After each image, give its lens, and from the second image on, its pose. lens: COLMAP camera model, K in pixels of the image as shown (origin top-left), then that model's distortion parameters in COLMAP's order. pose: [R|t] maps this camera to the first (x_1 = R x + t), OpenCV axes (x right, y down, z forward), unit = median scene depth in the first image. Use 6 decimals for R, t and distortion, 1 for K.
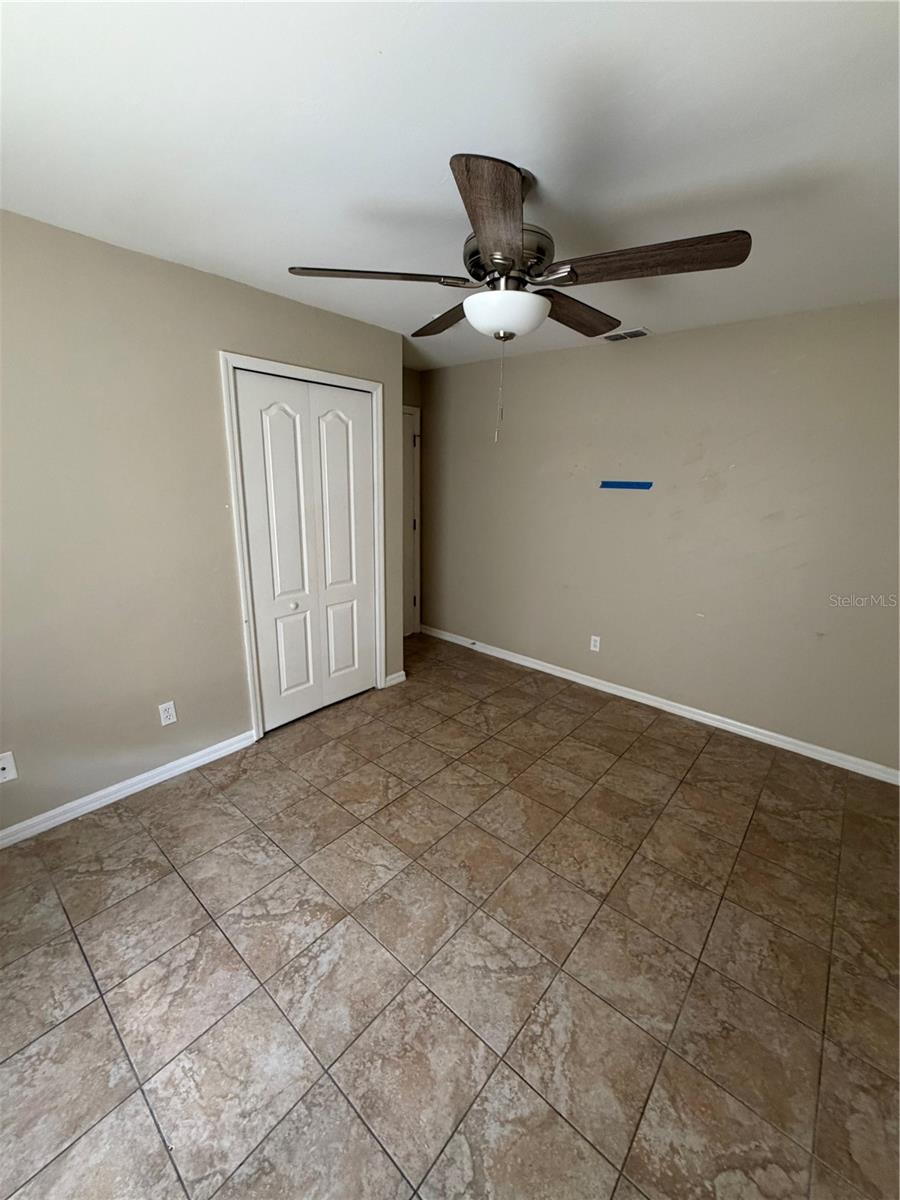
lens RADIAL K [[478.9, 0, 453.3], [0, 478.9, 600.5], [0, 0, 1]] dist [-0.001775, 0.000672]
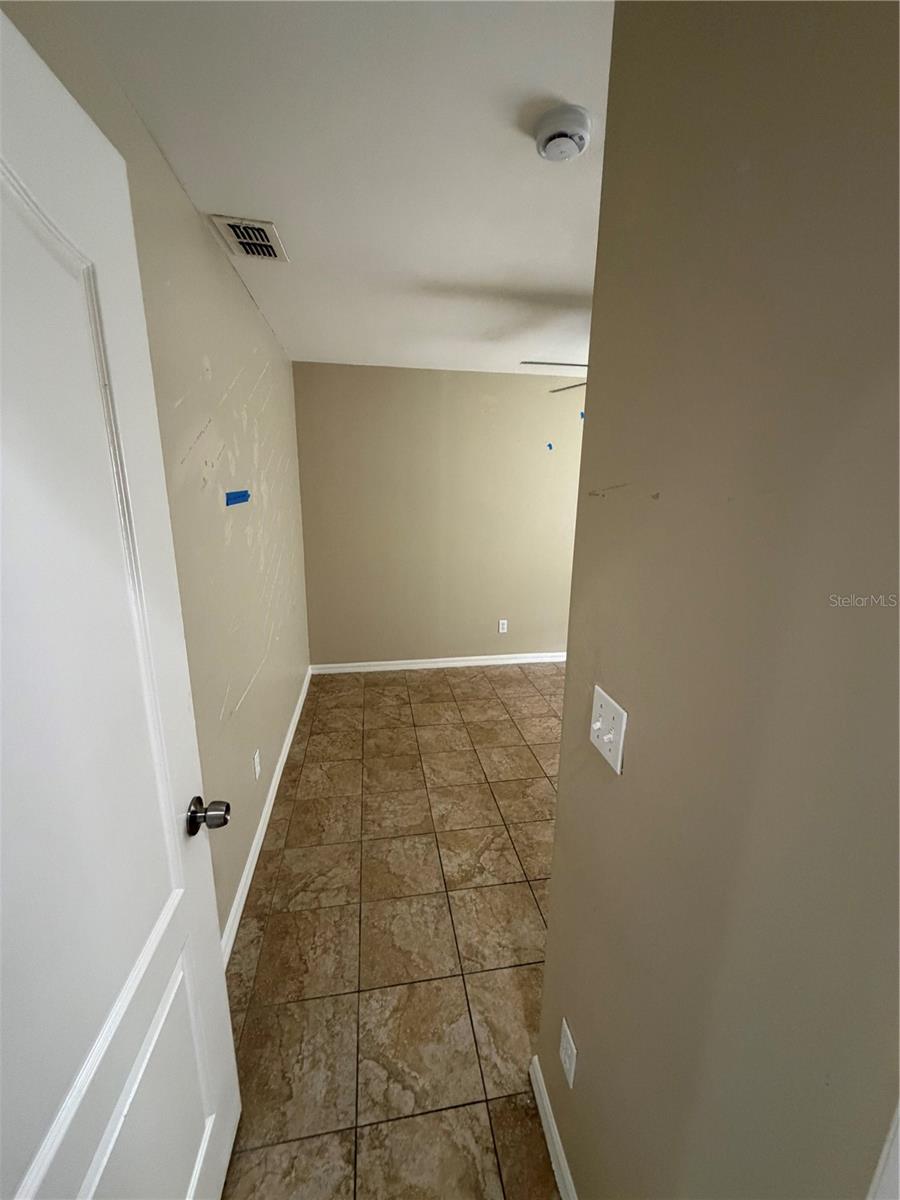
lens RADIAL K [[478.9, 0, 451.4], [0, 478.9, 600.3], [0, 0, 1]] dist [-0.001775, 0.000672]
pose [[-0.765284, -0.189637, 0.615124, -0.319976], [0.132994, 0.888417, 0.439350, -0.479328], [-0.629804, 0.418035, -0.654671, 1.730831]]
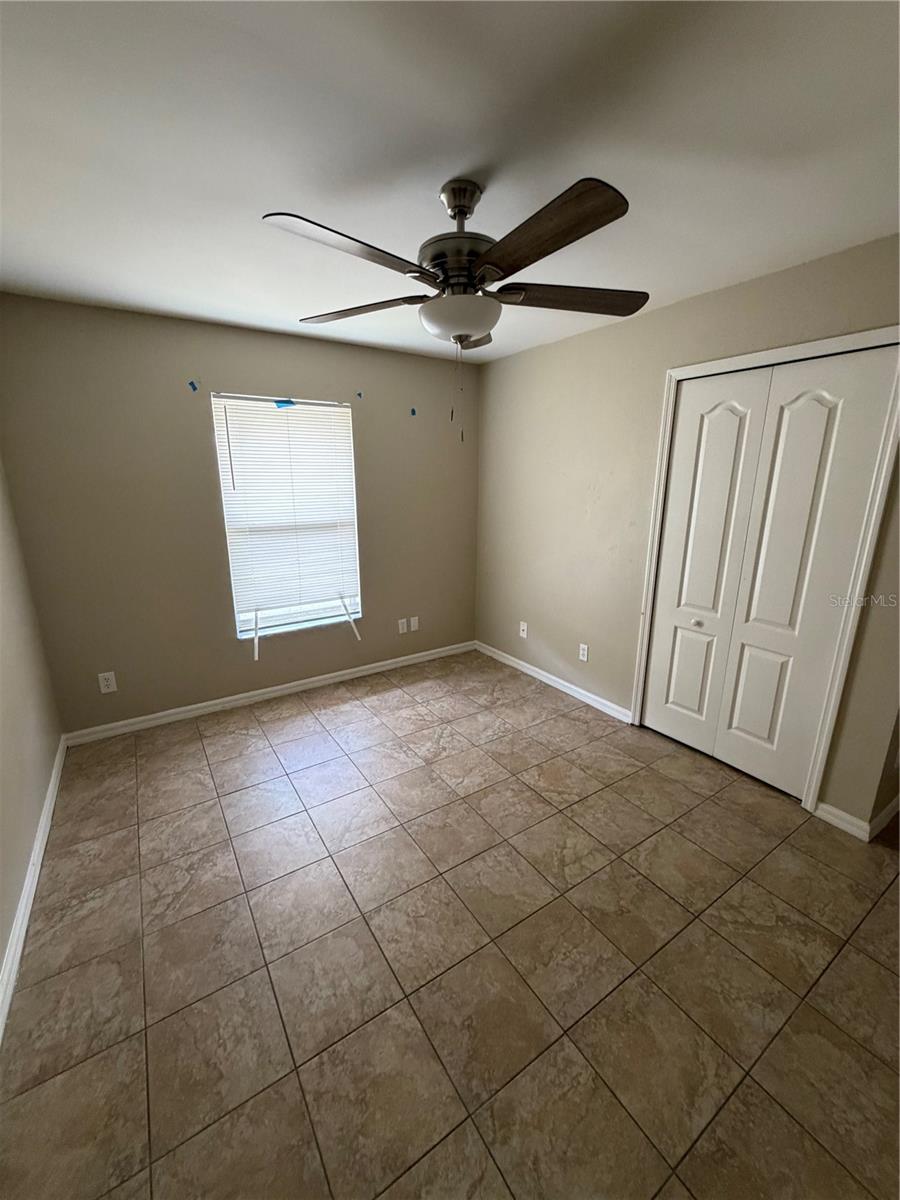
lens RADIAL K [[478.9, 0, 449.0], [0, 478.9, 602.1], [0, 0, 1]] dist [-0.001775, 0.000672]
pose [[-0.282006, 0.221177, -0.933570, 0.774148], [-0.255085, 0.920756, 0.295196, -0.207839], [0.924881, 0.321387, -0.203239, 0.875204]]
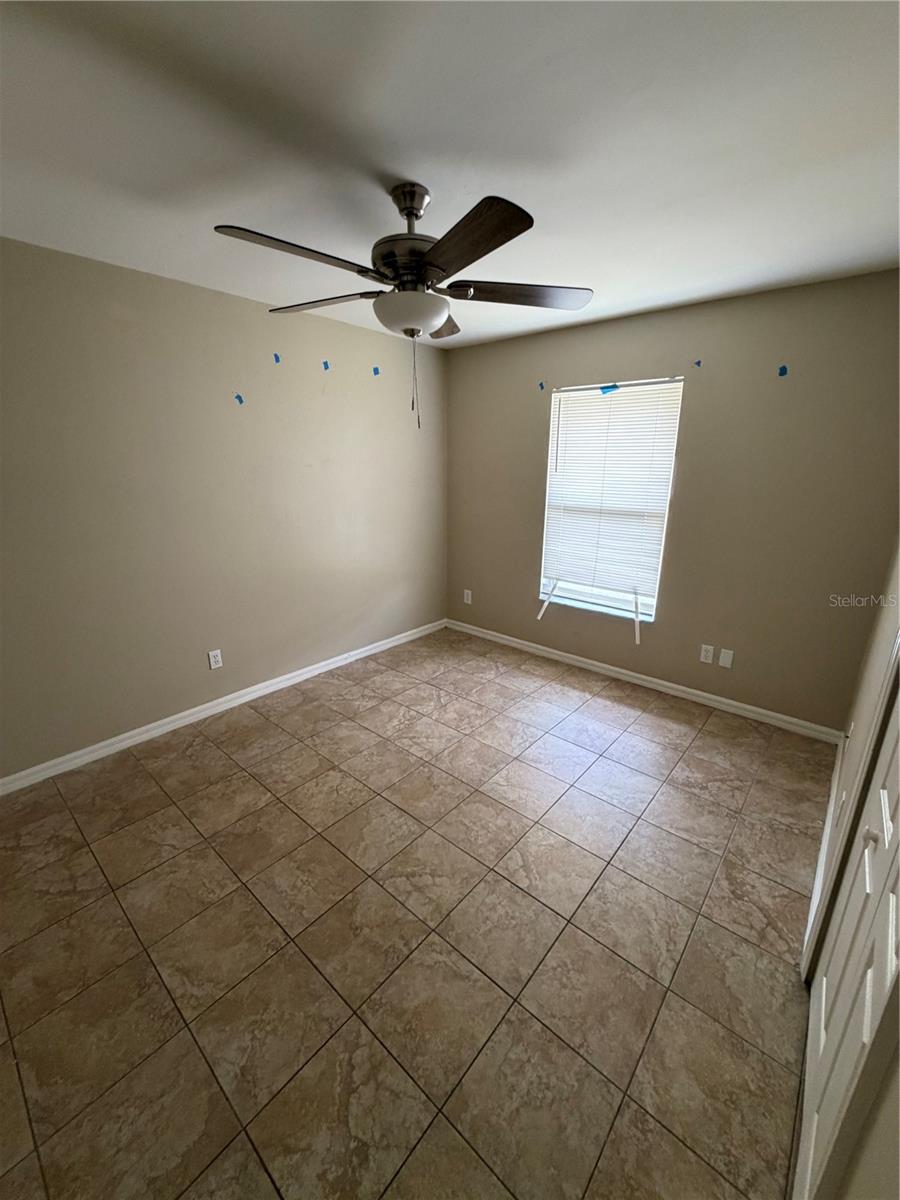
lens RADIAL K [[478.9, 0, 451.0], [0, 478.9, 601.4], [0, 0, 1]] dist [-0.001775, 0.000672]
pose [[-0.999456, -0.032964, 0.000493, -0.002936], [-0.027733, 0.848764, 0.528044, -0.391106], [-0.017825, 0.527743, -0.849217, 1.457475]]
